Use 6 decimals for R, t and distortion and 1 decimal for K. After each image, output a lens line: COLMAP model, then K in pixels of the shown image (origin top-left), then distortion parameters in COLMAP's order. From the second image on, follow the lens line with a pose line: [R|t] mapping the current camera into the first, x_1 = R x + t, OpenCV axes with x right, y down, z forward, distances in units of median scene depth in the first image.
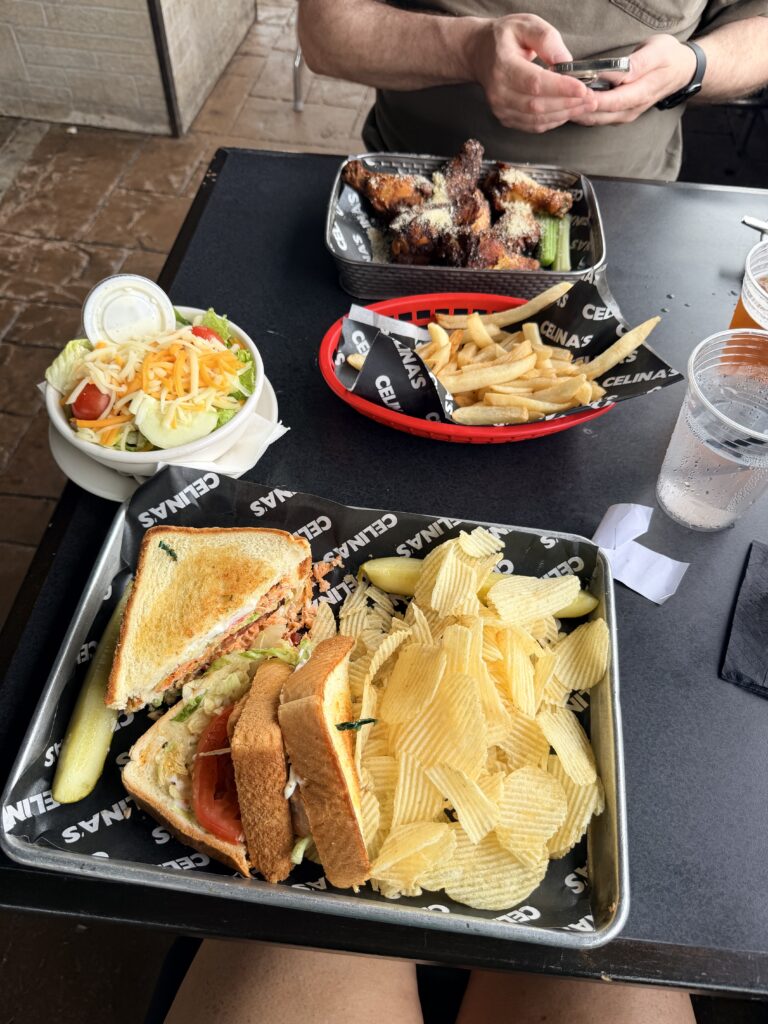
lens RADIAL K [[692.6, 0, 384.0], [0, 692.6, 512.0], [0, 0, 1]] dist [0.060786, -0.167475]
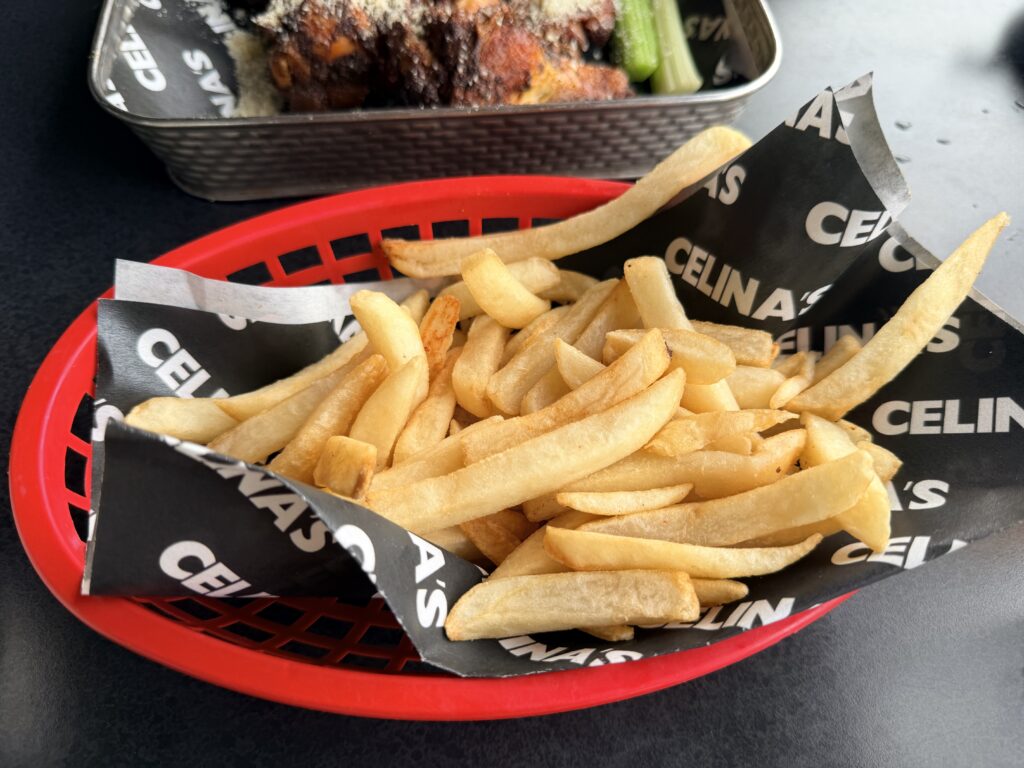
lens RADIAL K [[718.7, 0, 507.6], [0, 718.7, 382.2], [0, 0, 1]] dist [0.013309, -0.090585]
pose [[0.987993, -0.129027, 0.084978, 0.145061], [0.123612, 0.990121, 0.066181, -0.338248], [-0.092678, -0.054882, 0.994182, 0.900698]]
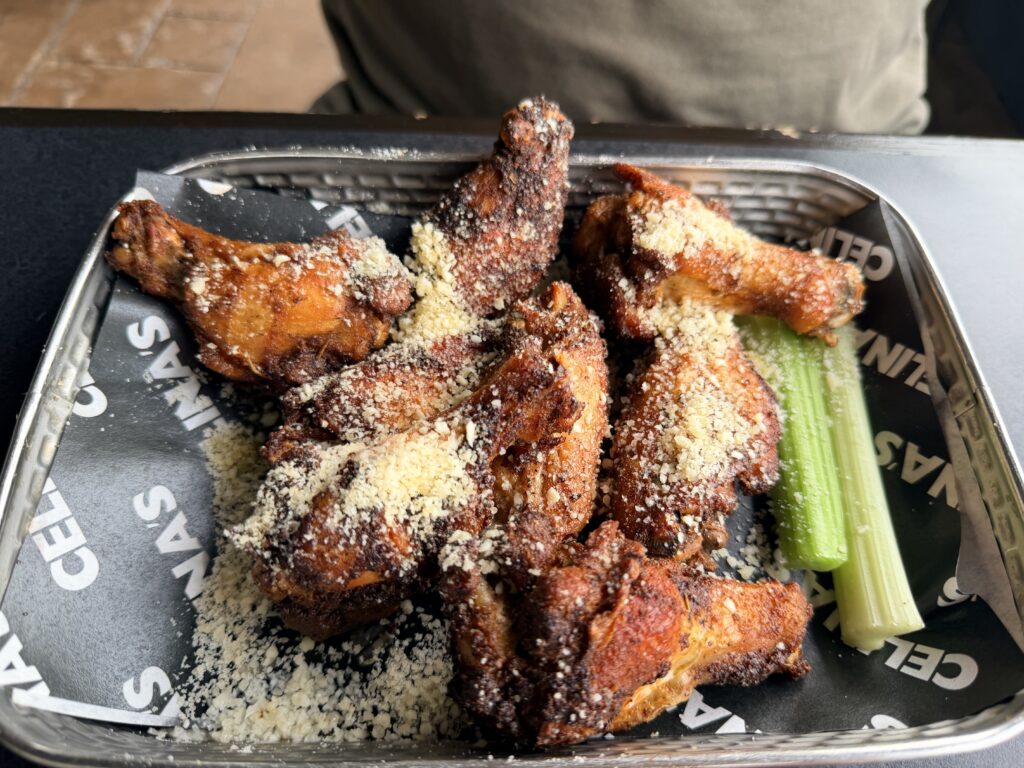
lens RADIAL K [[692.6, 0, 510.3], [0, 692.6, 350.5], [0, 0, 1]] dist [0.060786, -0.167475]
pose [[0.996549, -0.067103, 0.048851, 0.162675], [0.064687, 0.996679, 0.049470, -0.763731], [-0.052008, -0.046140, 0.997580, 1.189094]]
